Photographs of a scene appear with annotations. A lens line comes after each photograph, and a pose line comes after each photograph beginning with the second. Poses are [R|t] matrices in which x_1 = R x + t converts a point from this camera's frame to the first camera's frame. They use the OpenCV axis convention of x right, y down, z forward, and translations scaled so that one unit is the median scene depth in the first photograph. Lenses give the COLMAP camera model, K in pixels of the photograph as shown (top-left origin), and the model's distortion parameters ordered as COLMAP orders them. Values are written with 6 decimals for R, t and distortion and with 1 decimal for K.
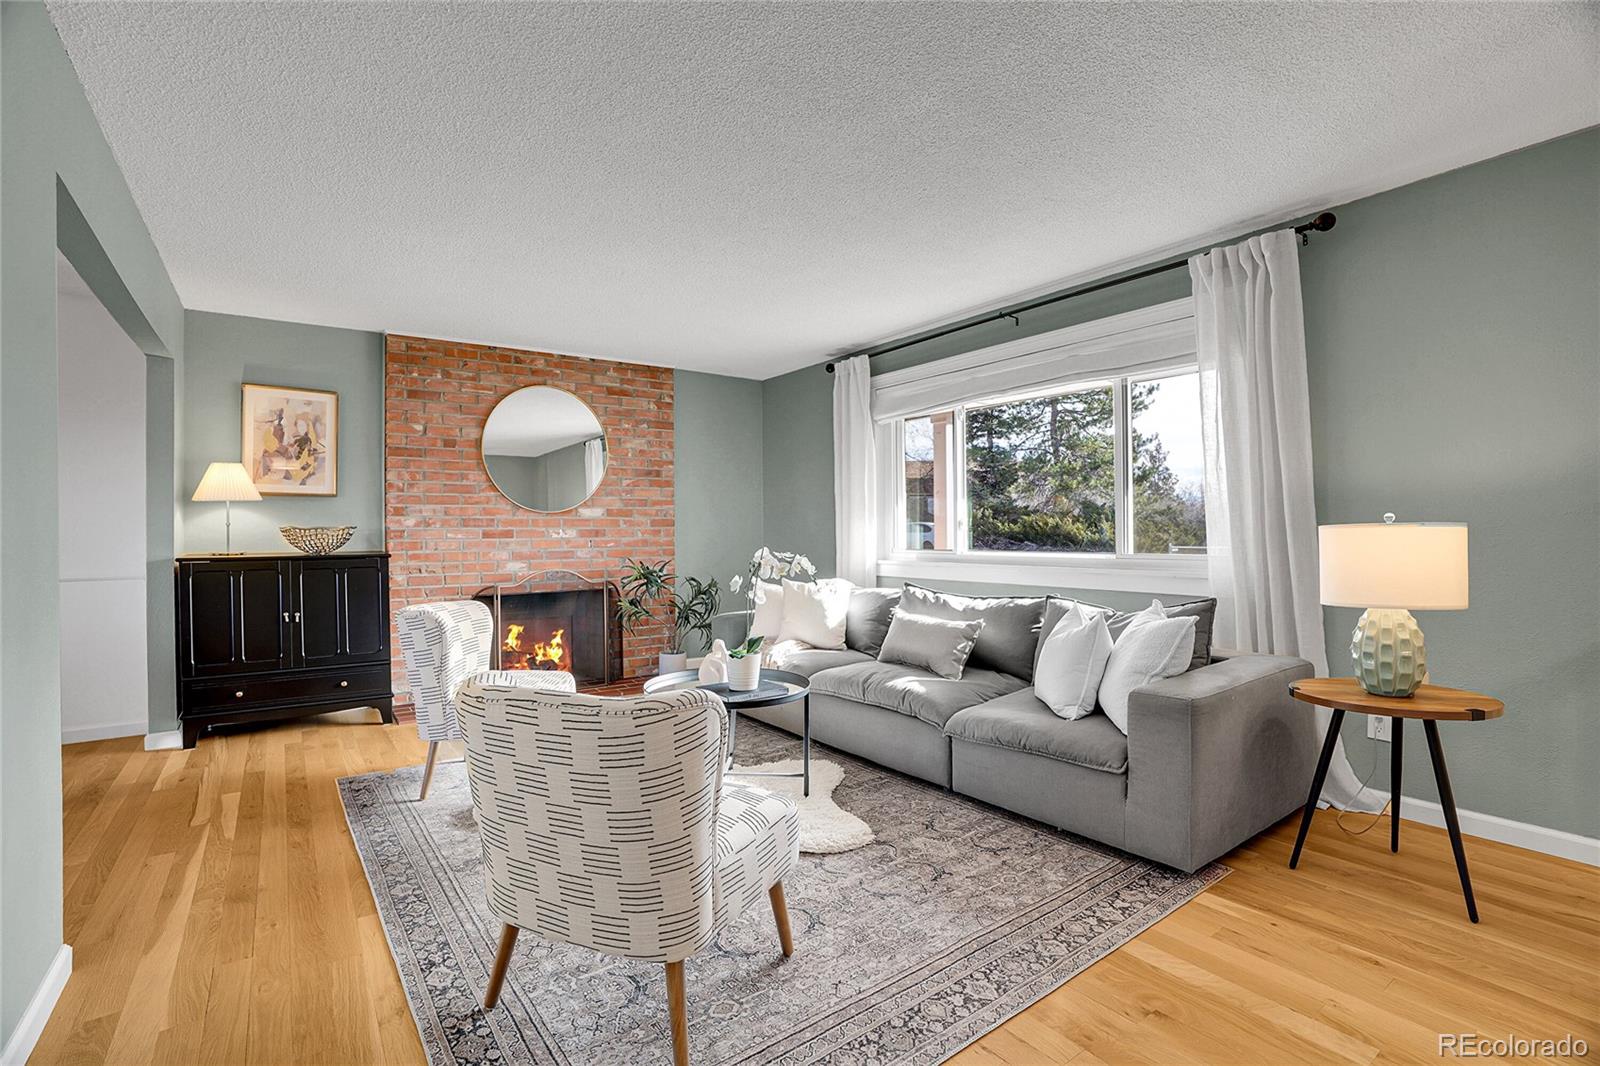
lens RADIAL K [[740.6, 0, 795.7], [0, 740.6, 534.6], [0, 0, 1]] dist [-0.072071, 0.028543]
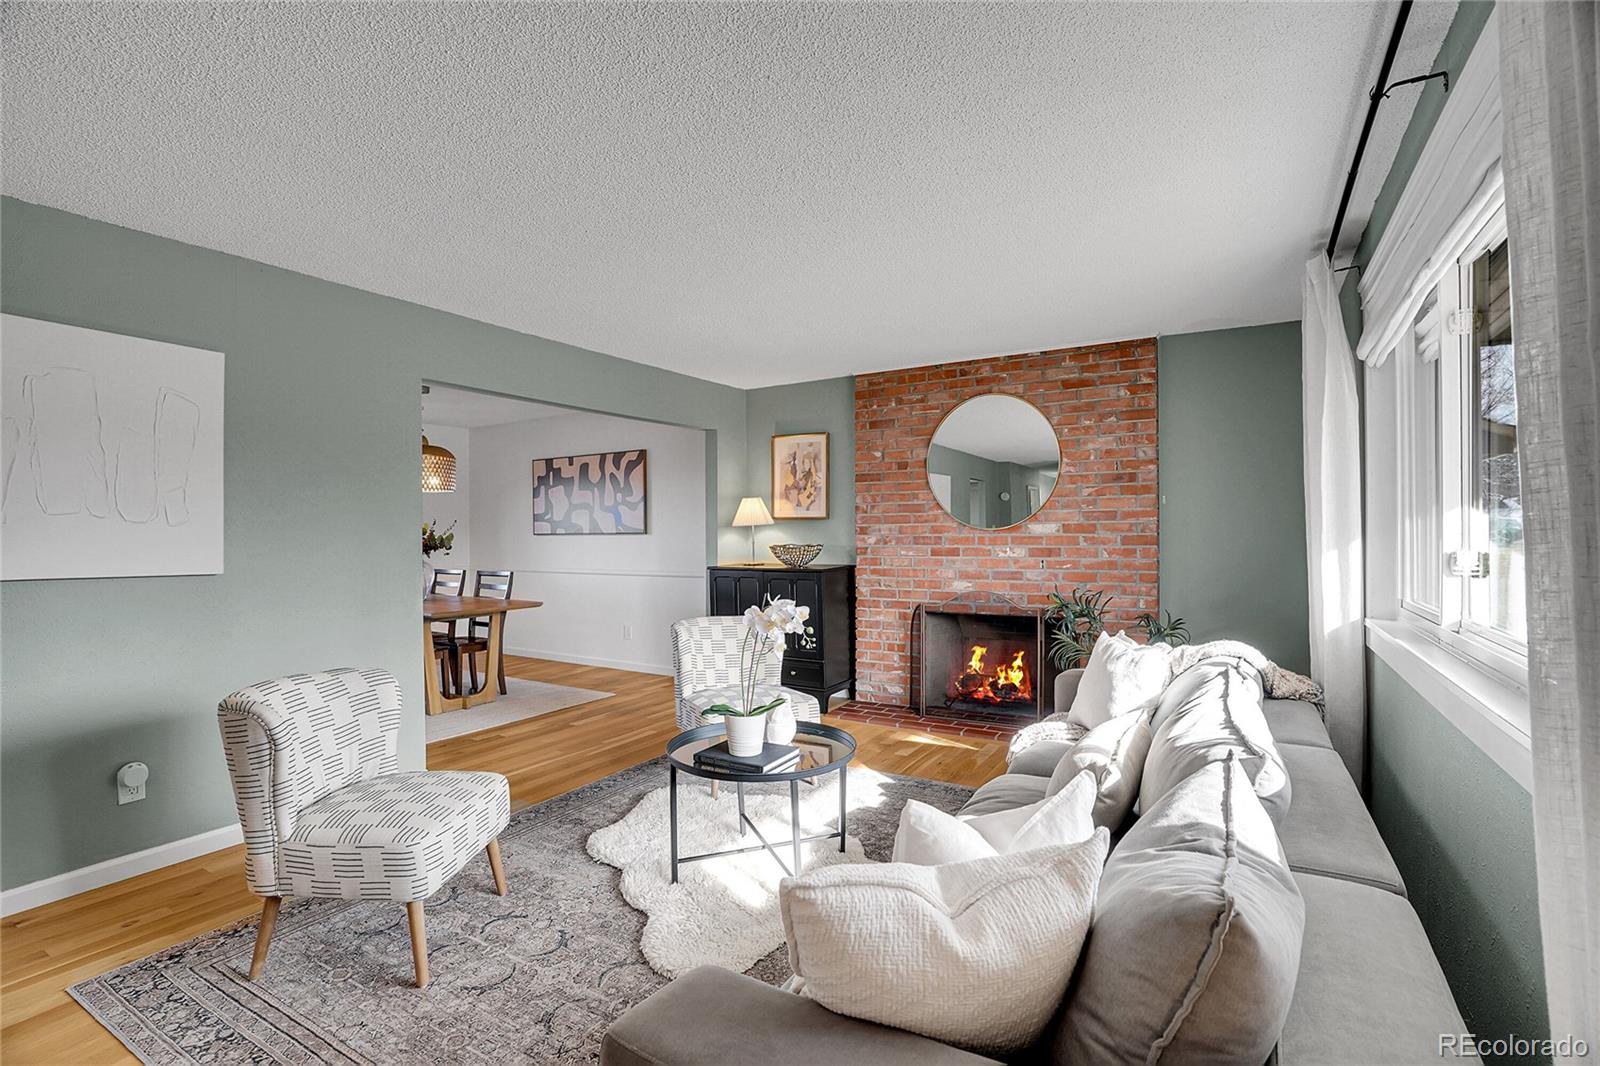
lens RADIAL K [[740.6, 0, 795.7], [0, 740.6, 534.6], [0, 0, 1]] dist [-0.072071, 0.028543]
pose [[0.388937, 0.007055, -0.921237, 0.467700], [0.002146, 0.999961, 0.008563, -0.035275], [0.921262, -0.005307, 0.388907, 0.446721]]
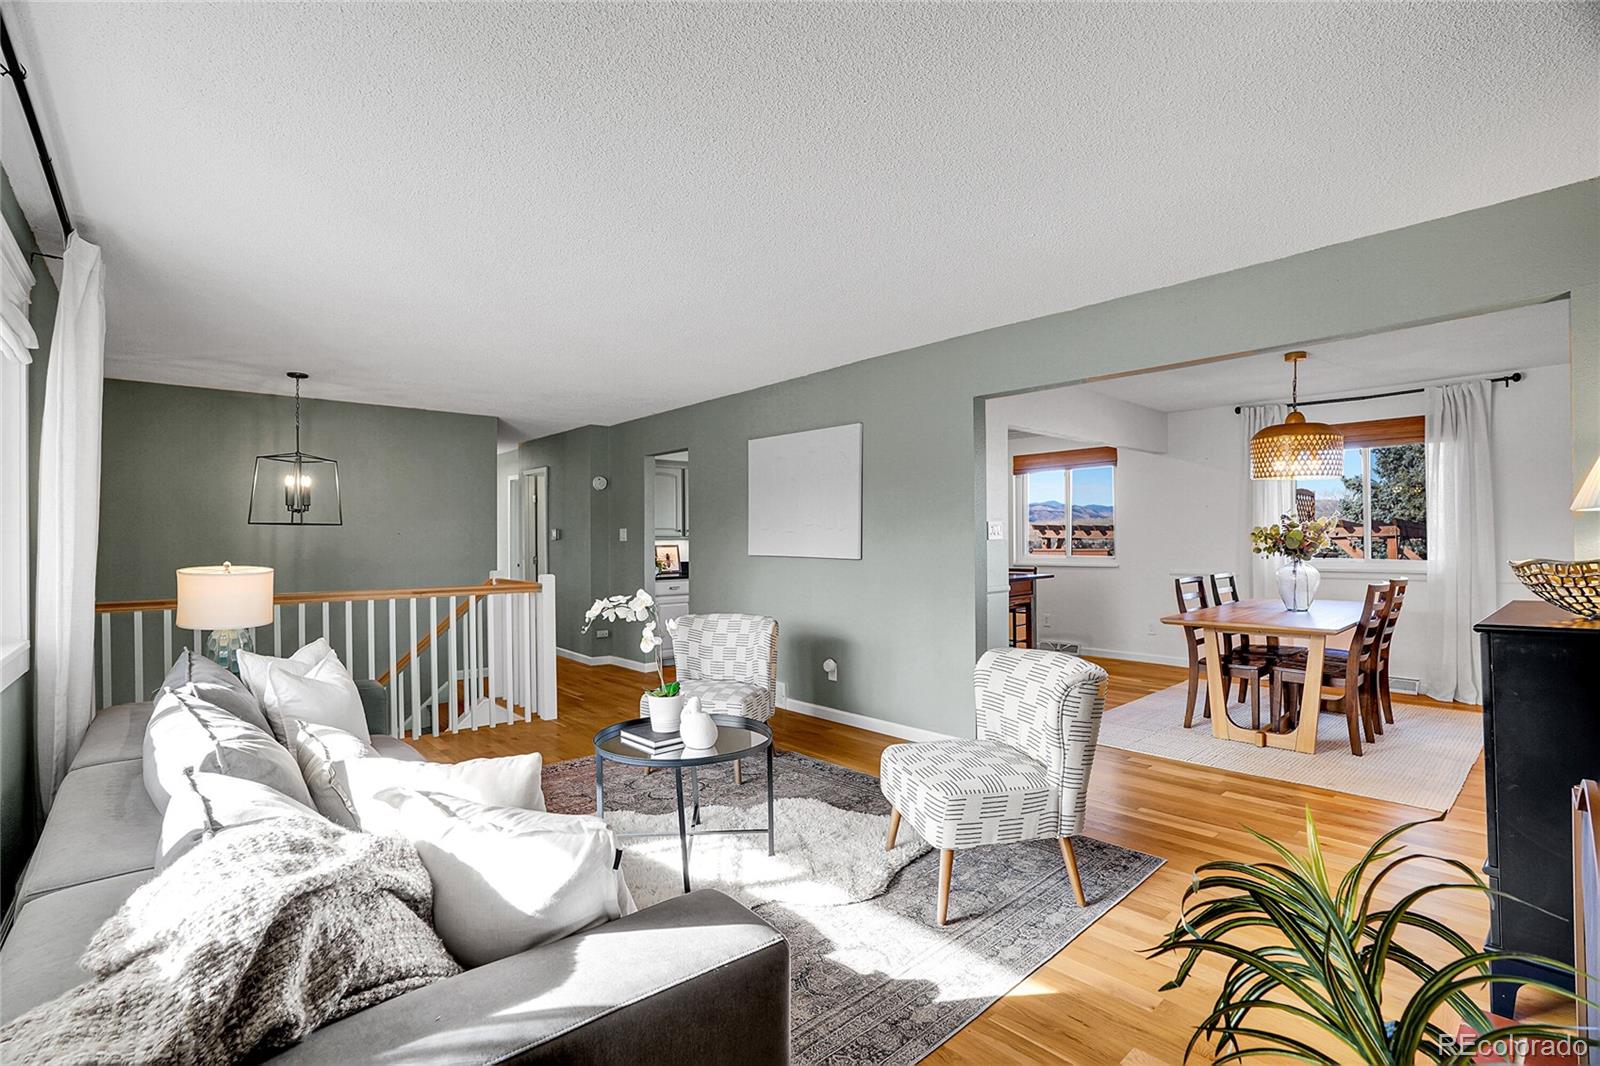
lens RADIAL K [[740.6, 0, 795.7], [0, 740.6, 534.6], [0, 0, 1]] dist [-0.072071, 0.028543]
pose [[-0.994458, 0.015040, -0.104057, -0.089305], [0.015260, 0.999883, -0.001314, -0.030342], [0.104025, -0.002895, -0.994570, 1.242730]]
